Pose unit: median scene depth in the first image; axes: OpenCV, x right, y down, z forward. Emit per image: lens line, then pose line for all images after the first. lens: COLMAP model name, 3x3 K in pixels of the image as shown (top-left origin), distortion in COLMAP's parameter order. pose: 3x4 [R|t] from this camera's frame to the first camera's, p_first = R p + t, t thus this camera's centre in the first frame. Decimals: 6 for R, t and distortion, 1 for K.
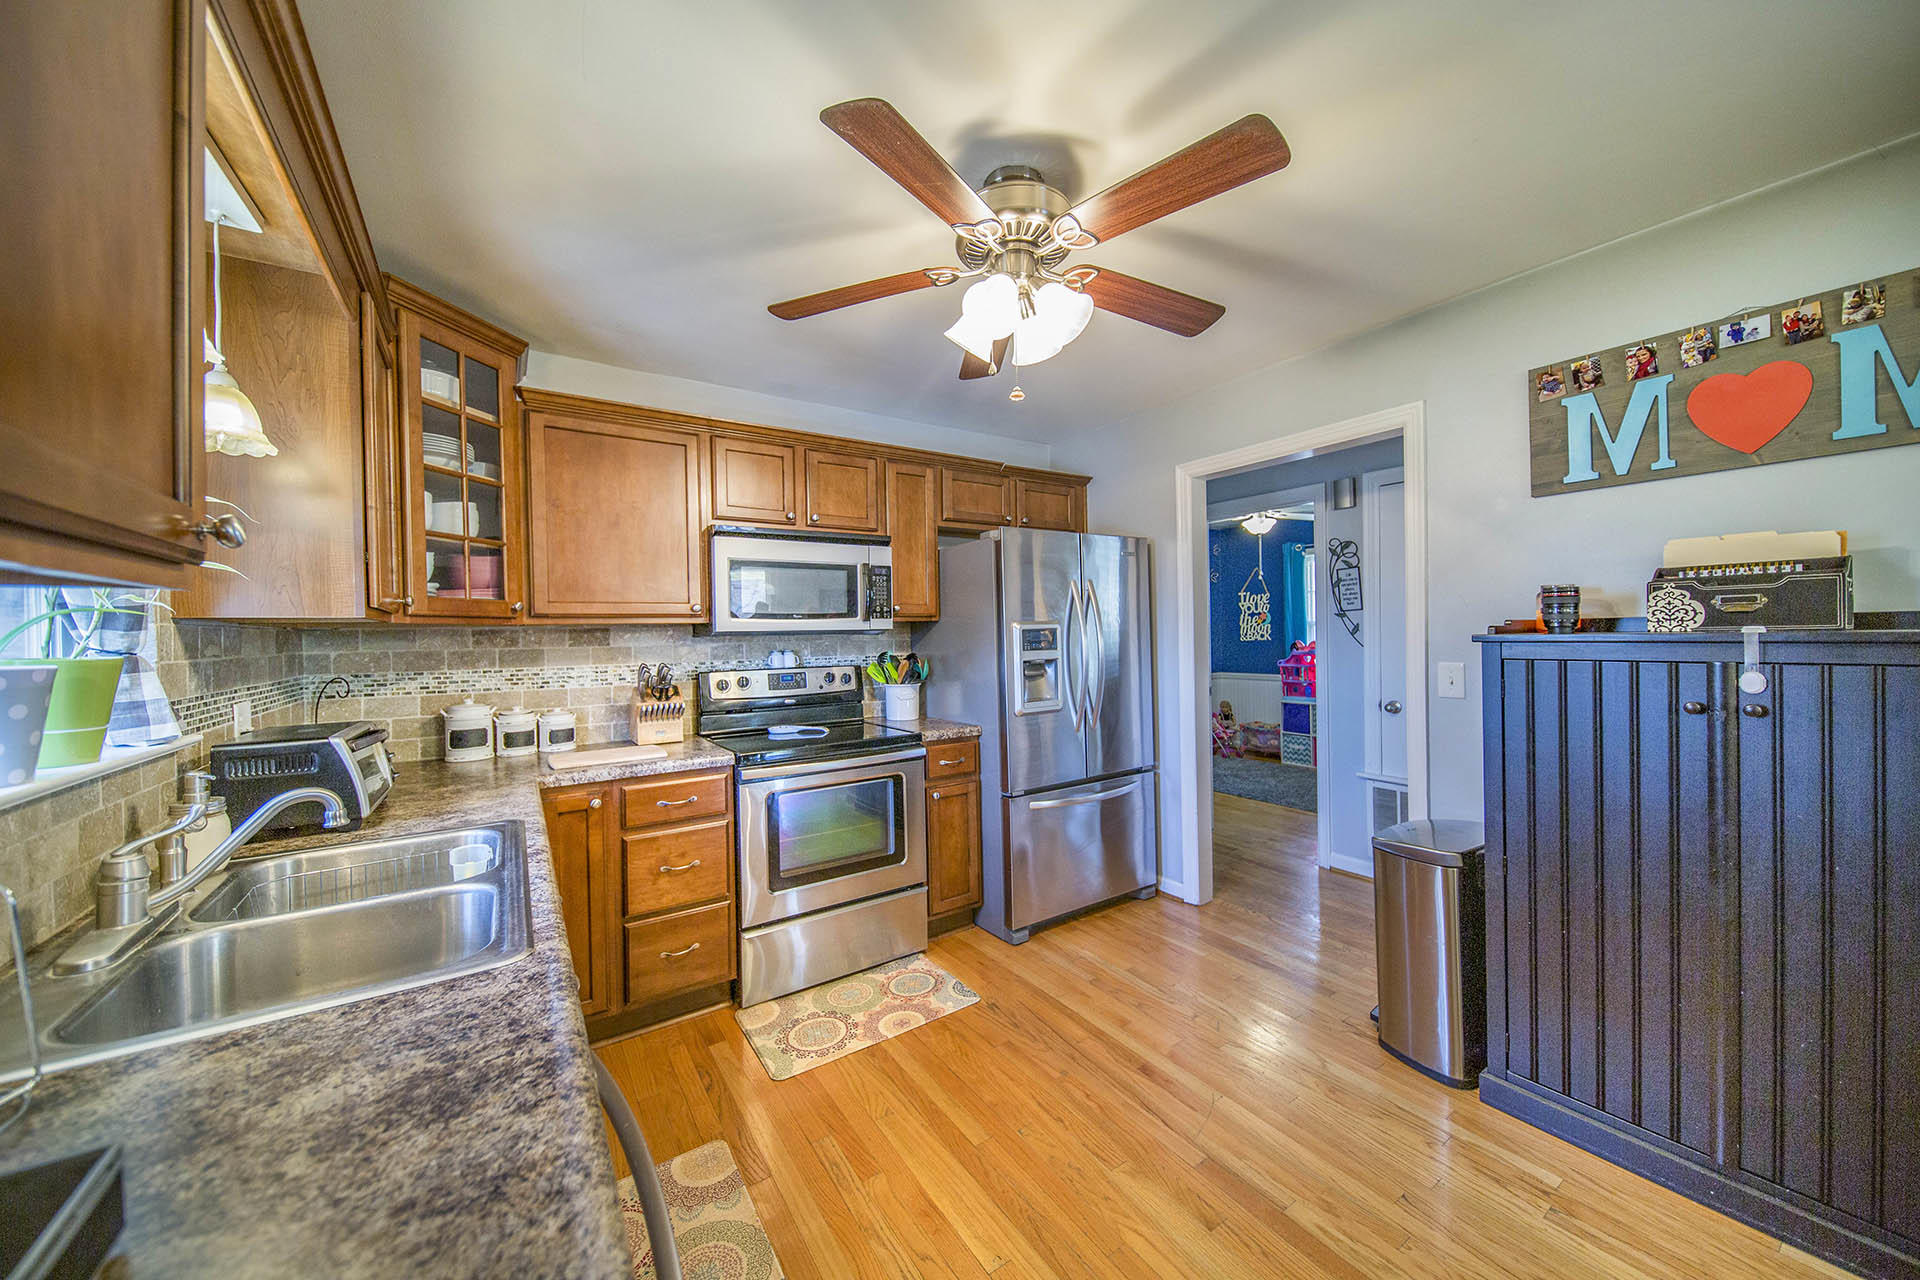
lens RADIAL K [[676.0, 0, 955.5], [0, 676.0, 638.4], [0, 0, 1]] dist [0.004635, -0.003615]
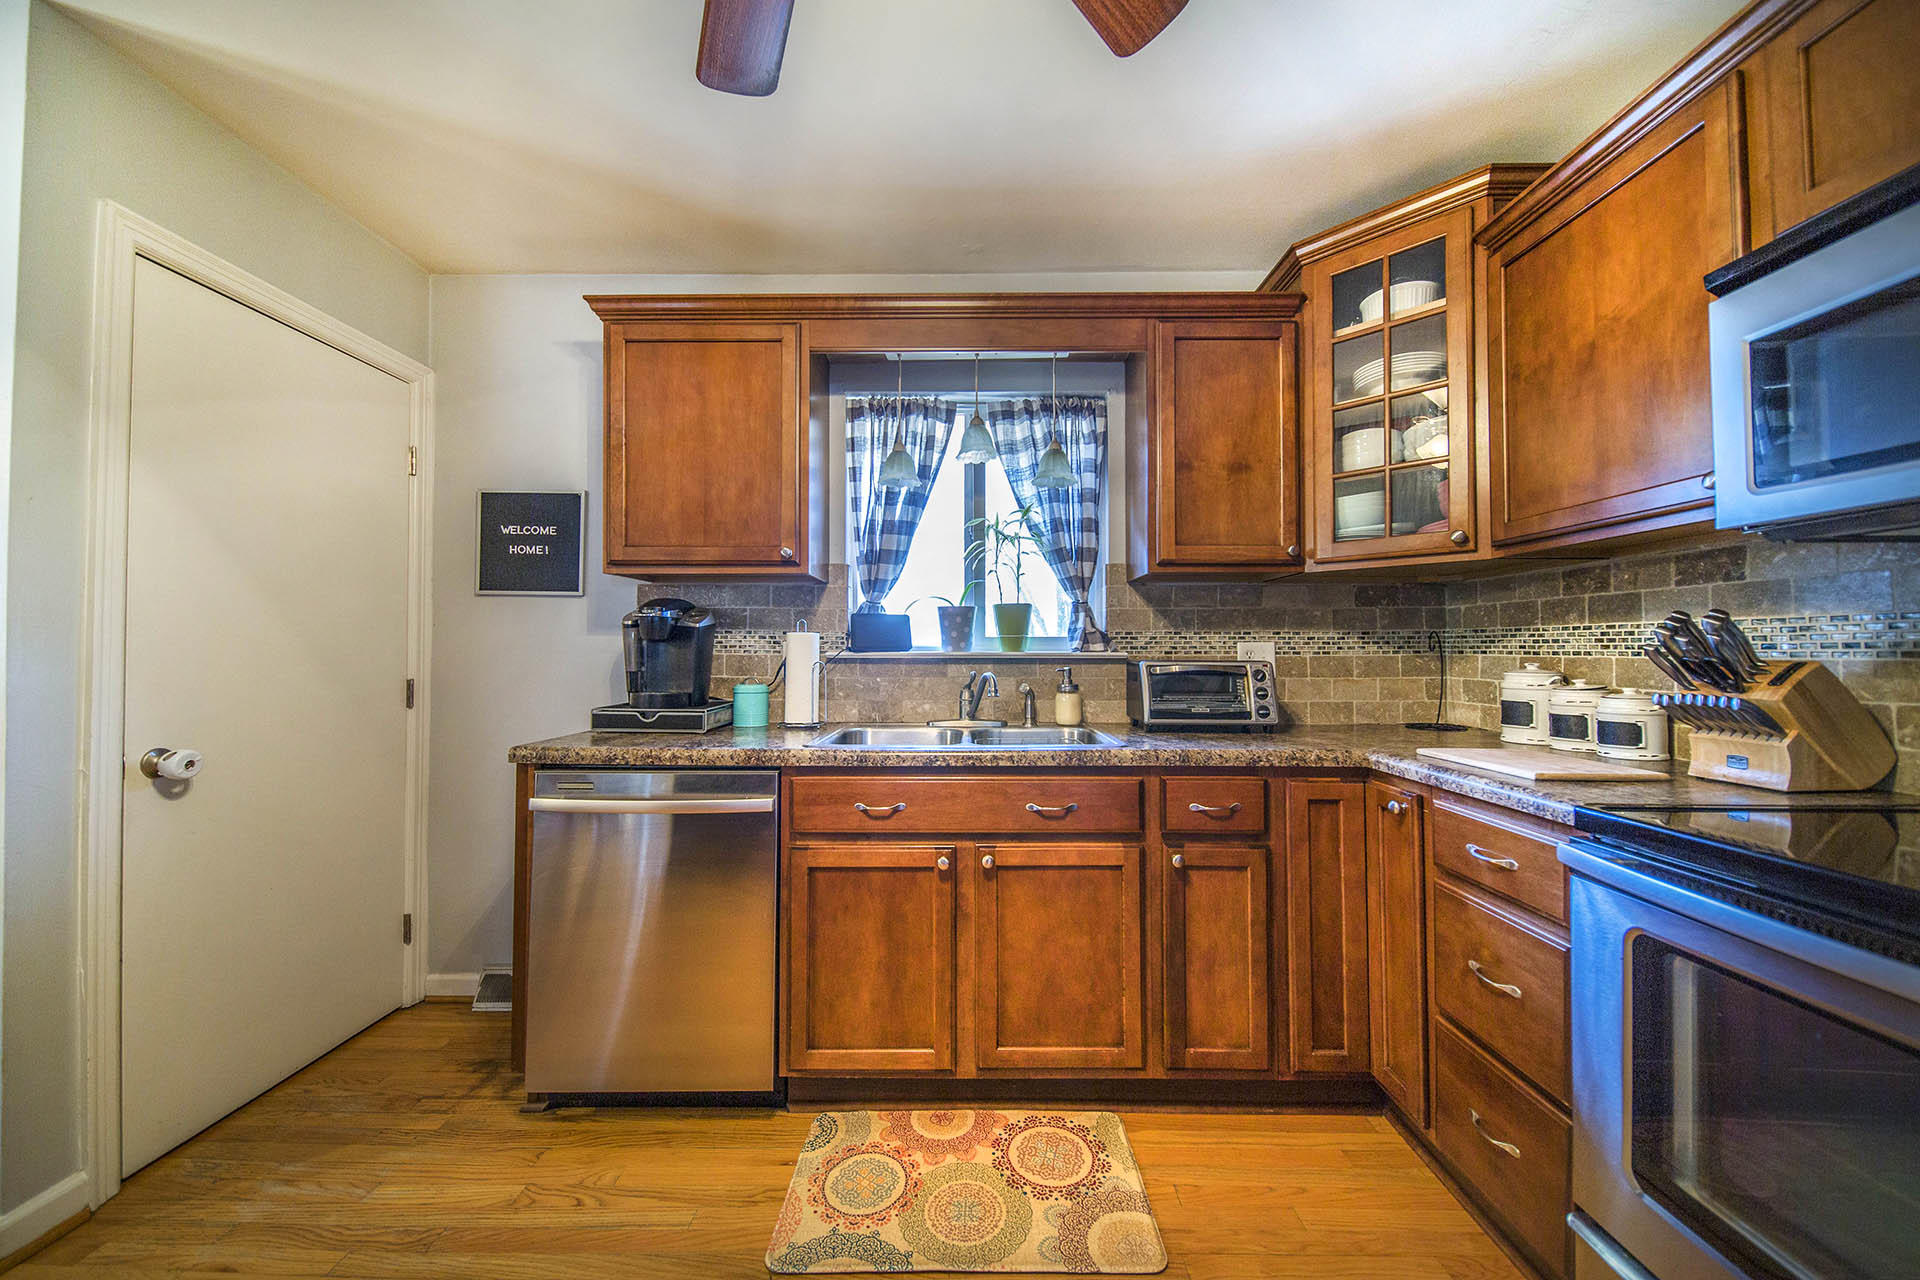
lens RADIAL K [[676.0, 0, 969.5], [0, 676.0, 638.1], [0, 0, 1]] dist [0.004635, -0.003615]
pose [[-0.547525, 0.005300, -0.836773, 0.223637], [0.006782, 0.999975, 0.001896, 0.048449], [0.836762, -0.004637, -0.547547, 0.767274]]
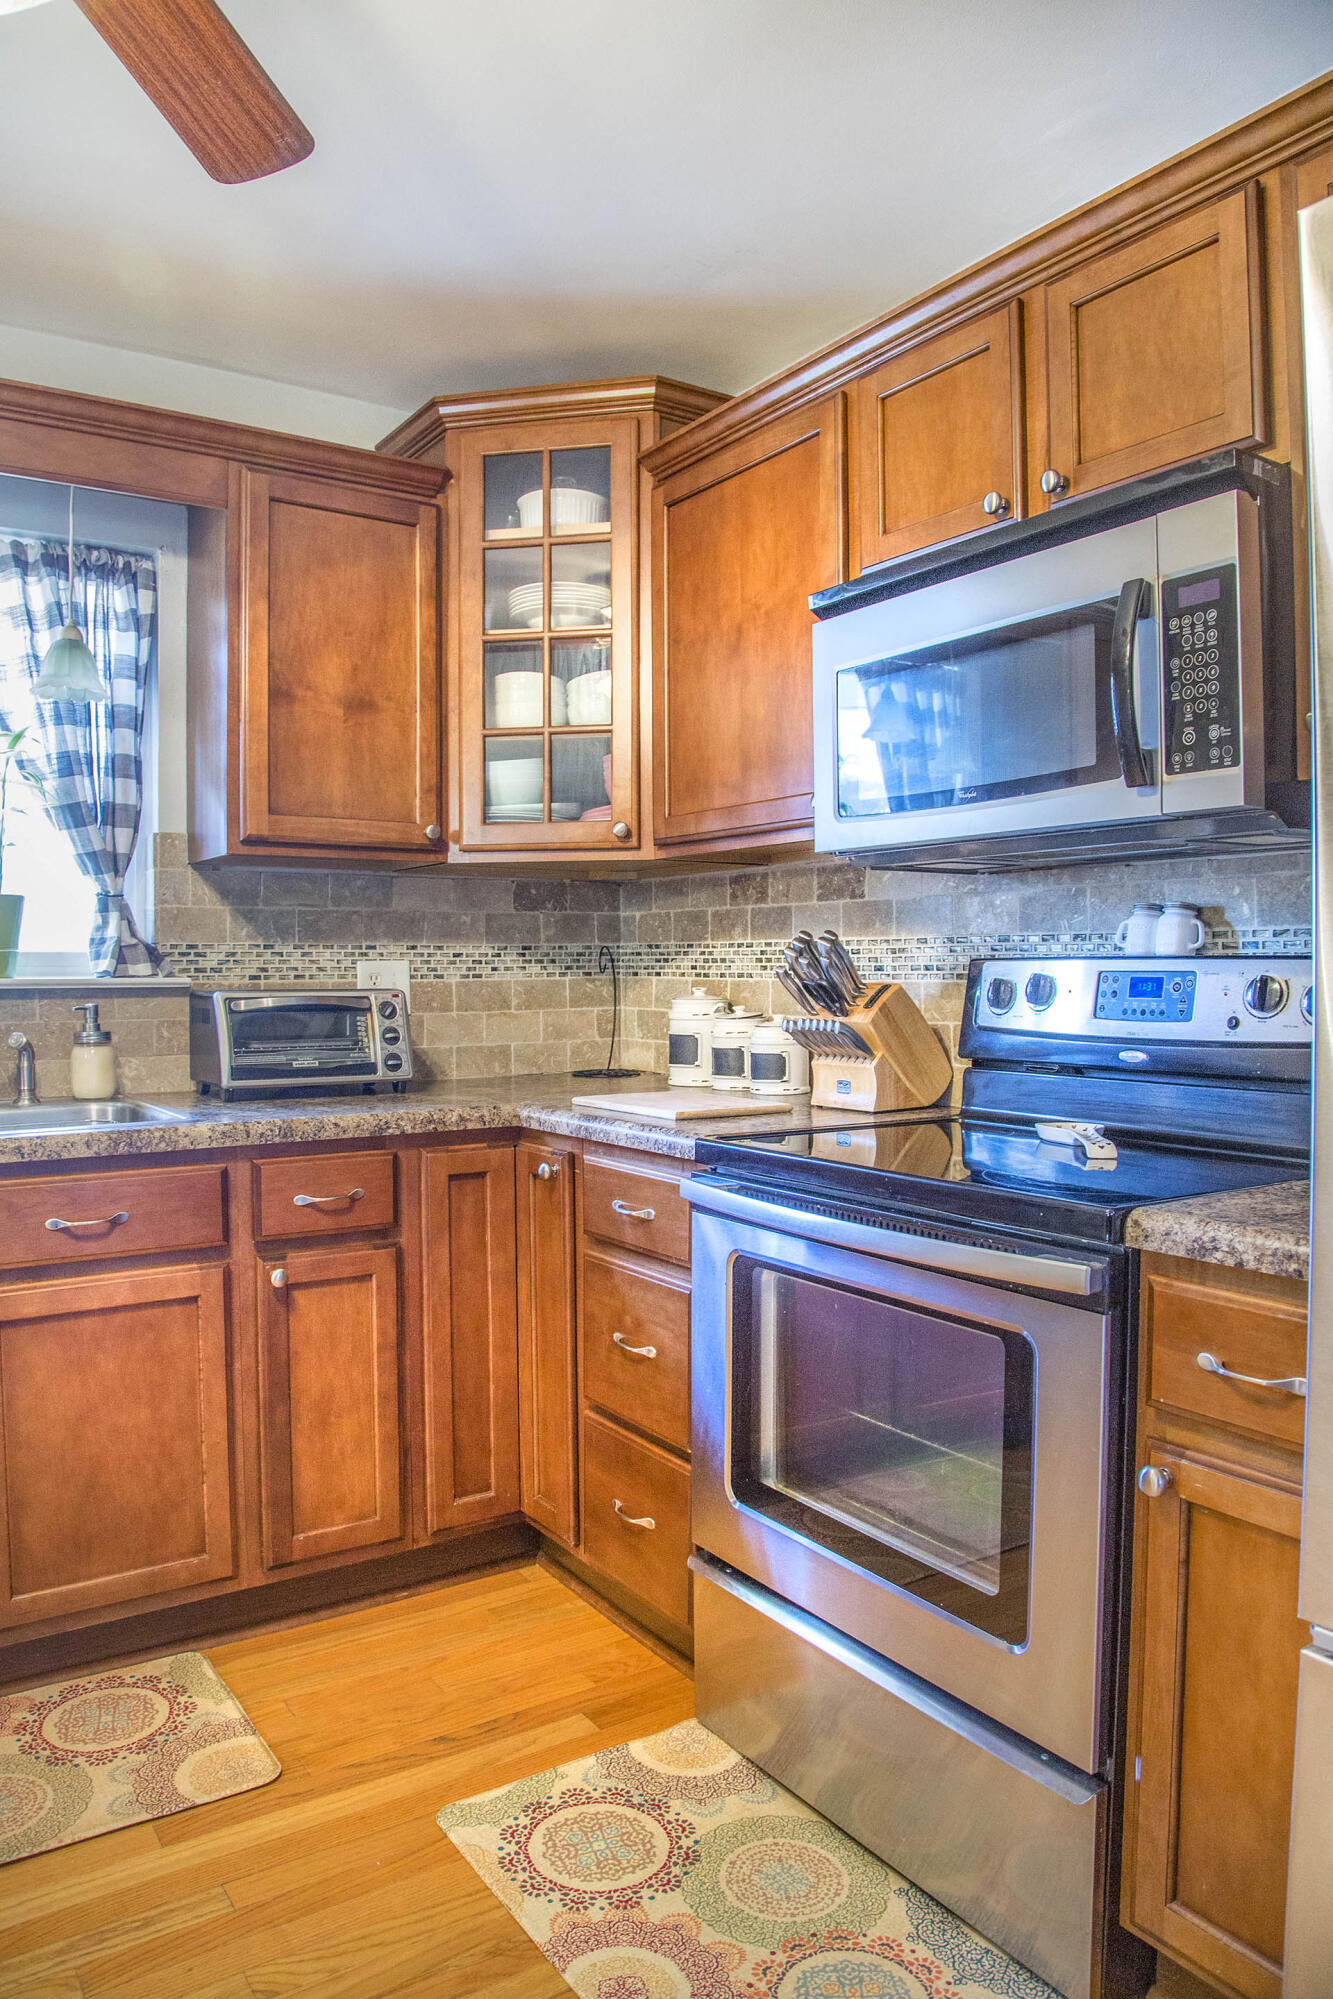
lens RADIAL K [[1331.1, 0, 637.3], [0, 1331.1, 990.0], [0, 0, 1]] dist [-0.071161, -0.006176]
pose [[0.008444, 0.038393, -0.999227, 0.425678], [-0.001790, 0.999262, 0.038379, 0.039369], [0.999963, 0.001464, 0.008506, 0.805903]]
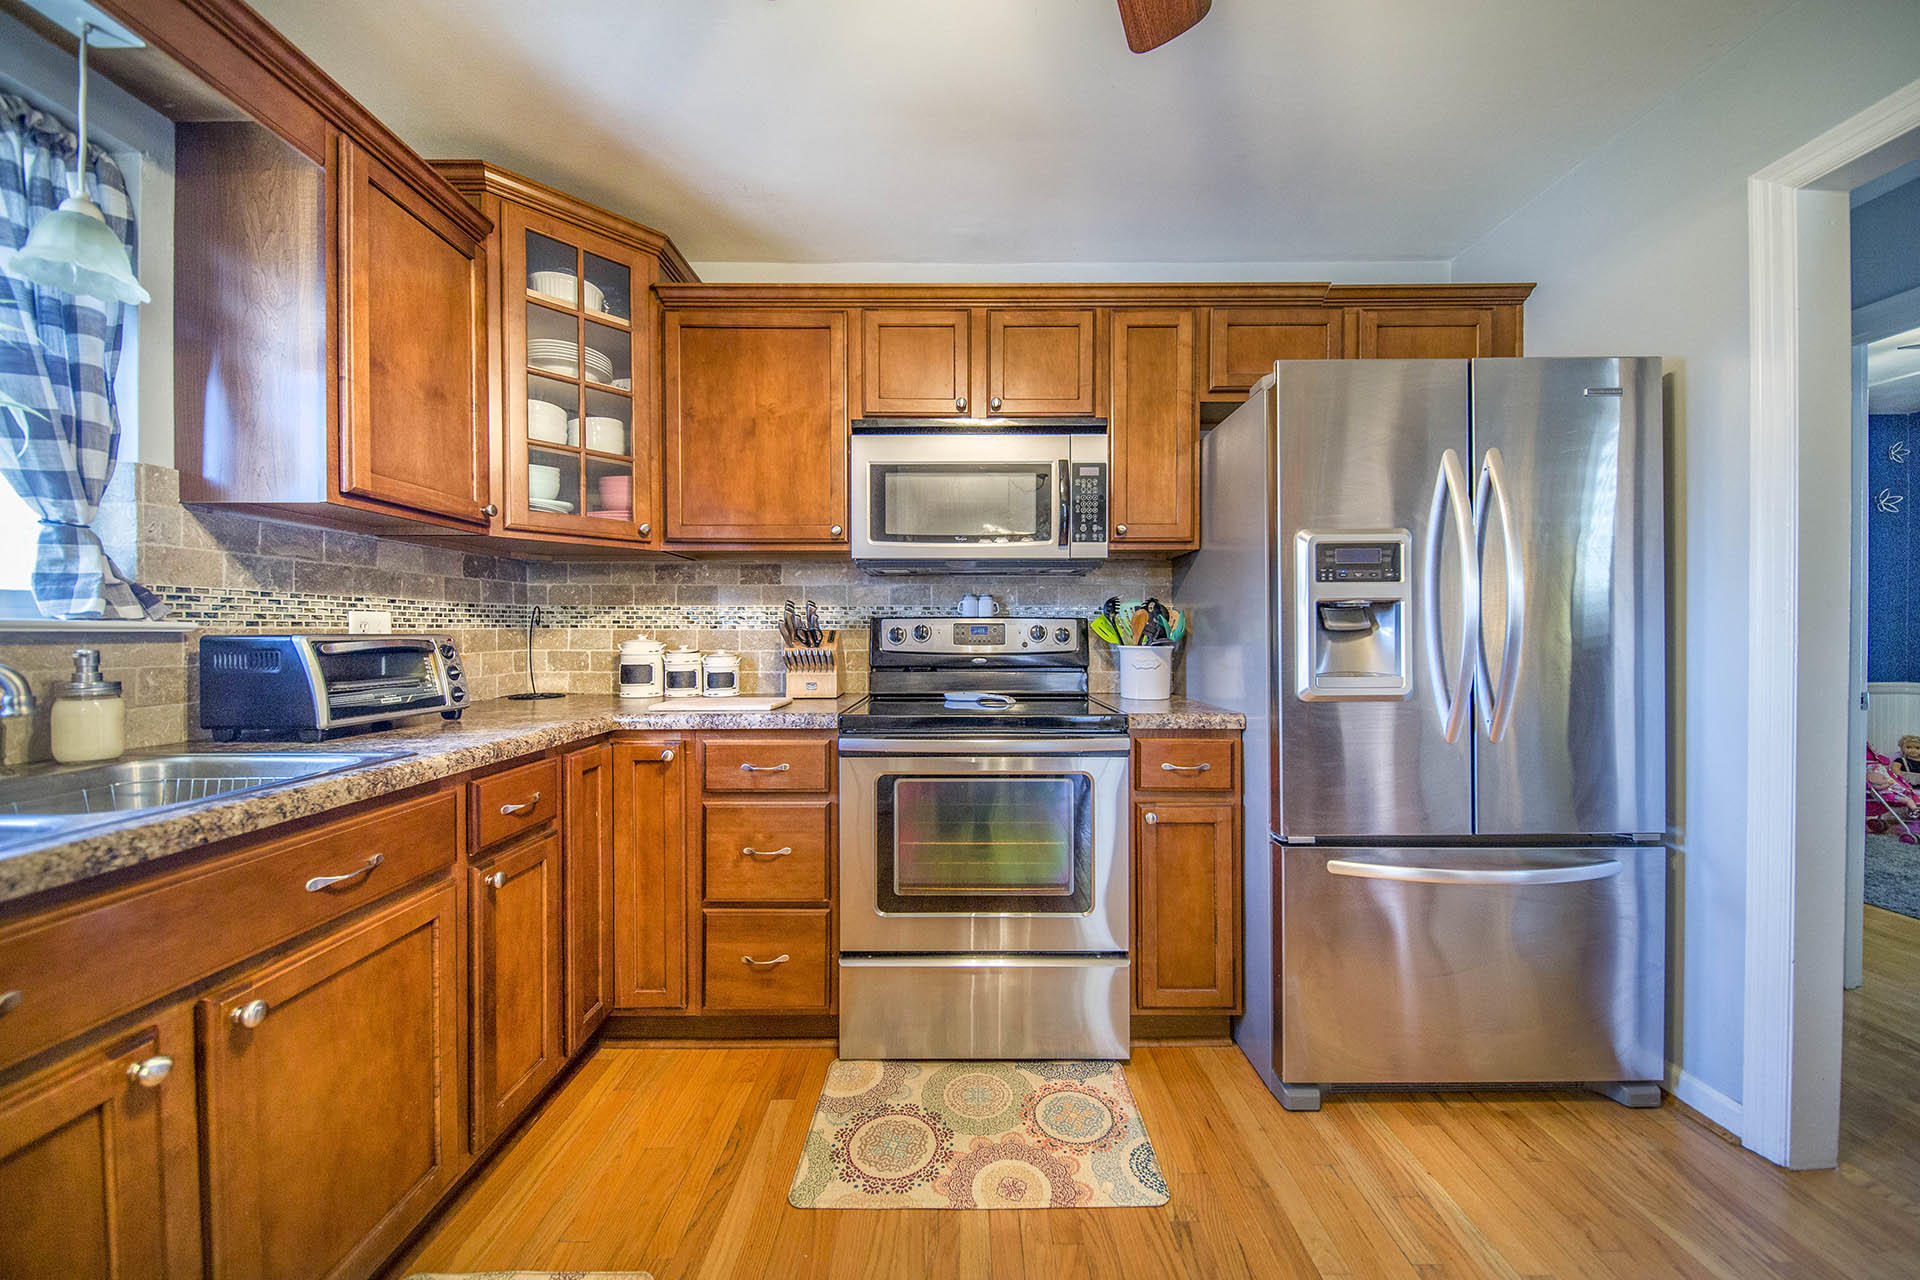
lens RADIAL K [[676.0, 0, 952.6], [0, 676.0, 634.3], [0, 0, 1]] dist [0.004635, -0.003615]
pose [[0.834047, 0.023134, -0.551208, 0.156722], [-0.020996, 0.999728, 0.010188, 0.060874], [0.551294, 0.003075, 0.834306, 0.379606]]
